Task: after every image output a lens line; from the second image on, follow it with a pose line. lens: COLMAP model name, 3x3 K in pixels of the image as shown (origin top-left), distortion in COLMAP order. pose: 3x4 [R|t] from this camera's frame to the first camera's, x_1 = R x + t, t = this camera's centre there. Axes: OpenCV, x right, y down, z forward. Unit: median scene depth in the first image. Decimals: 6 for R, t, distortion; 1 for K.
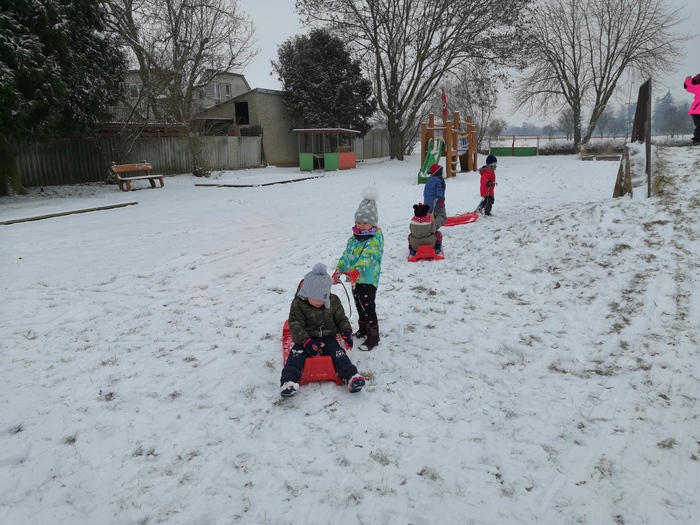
lens RADIAL K [[531.7, 0, 357.0], [0, 531.7, 265.5], [0, 0, 1]] dist [-0.022054, 0.056515]
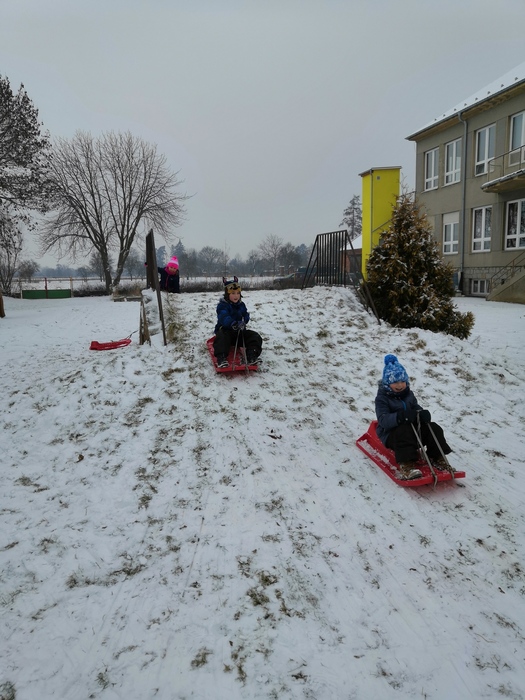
lens RADIAL K [[531.7, 0, 255.0], [0, 531.7, 350.5], [0, 0, 1]] dist [-0.022054, 0.056515]
pose [[0.798065, -0.081489, 0.597035, 0.017620], [0.142049, 0.988331, -0.054982, -0.008112], [-0.585588, 0.128687, 0.800329, 0.020139]]
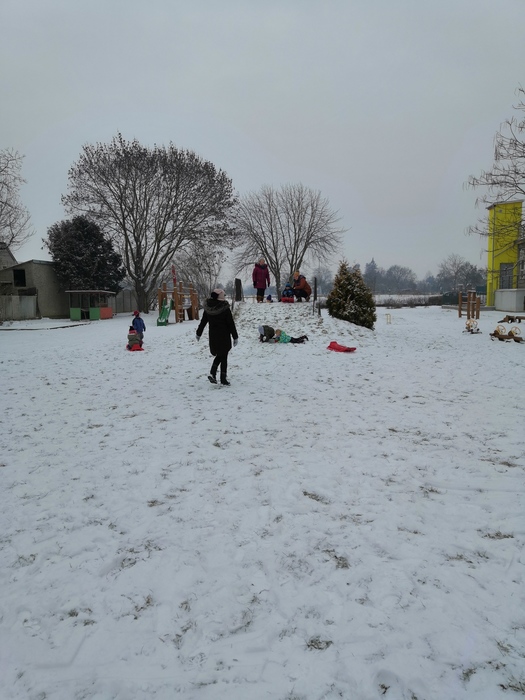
lens RADIAL K [[531.7, 0, 259.5], [0, 531.7, 356.2], [0, 0, 1]] dist [-0.022054, 0.056515]
pose [[0.959603, -0.027112, 0.280048, -0.023430], [0.061015, 0.991713, -0.113062, 0.085584], [-0.274662, 0.125582, 0.953305, -0.375498]]
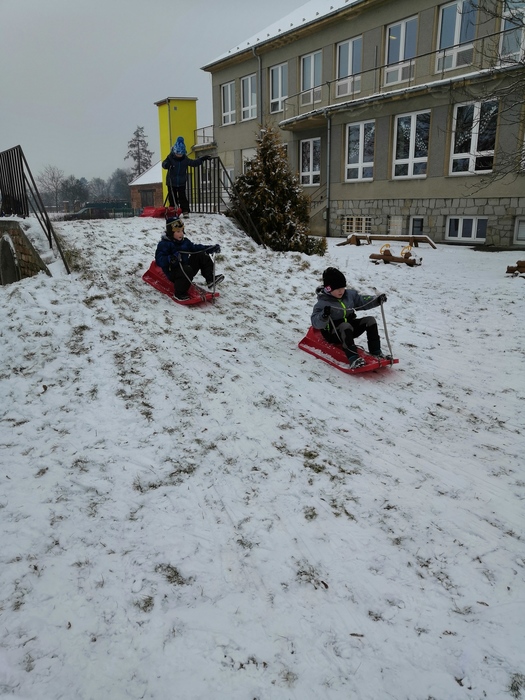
lens RADIAL K [[531.7, 0, 244.9], [0, 531.7, 352.3], [0, 0, 1]] dist [-0.022054, 0.056515]
pose [[0.520600, -0.211663, 0.827148, -0.022291], [0.198168, 0.972283, 0.124077, -0.009821], [-0.830485, 0.099320, 0.548115, 0.048997]]
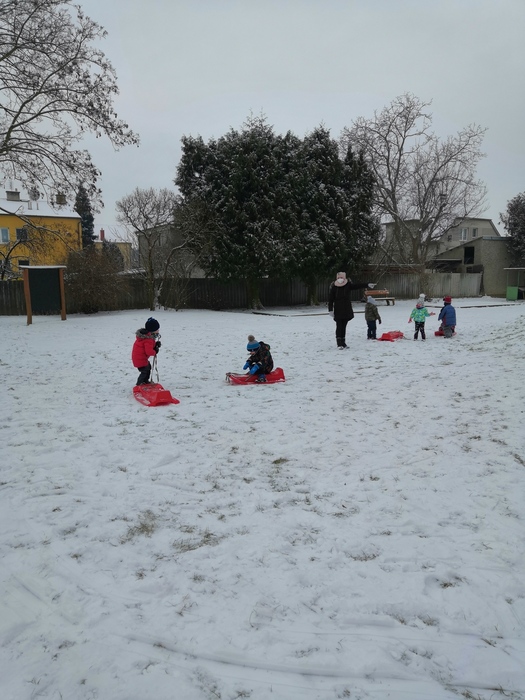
lens RADIAL K [[531.7, 0, 245.3], [0, 531.7, 345.7], [0, 0, 1]] dist [-0.022054, 0.056515]
pose [[0.778830, 0.088743, -0.620925, 0.181486], [-0.148053, 0.987978, -0.044501, 0.068199], [0.609511, 0.126588, 0.782606, -0.313821]]
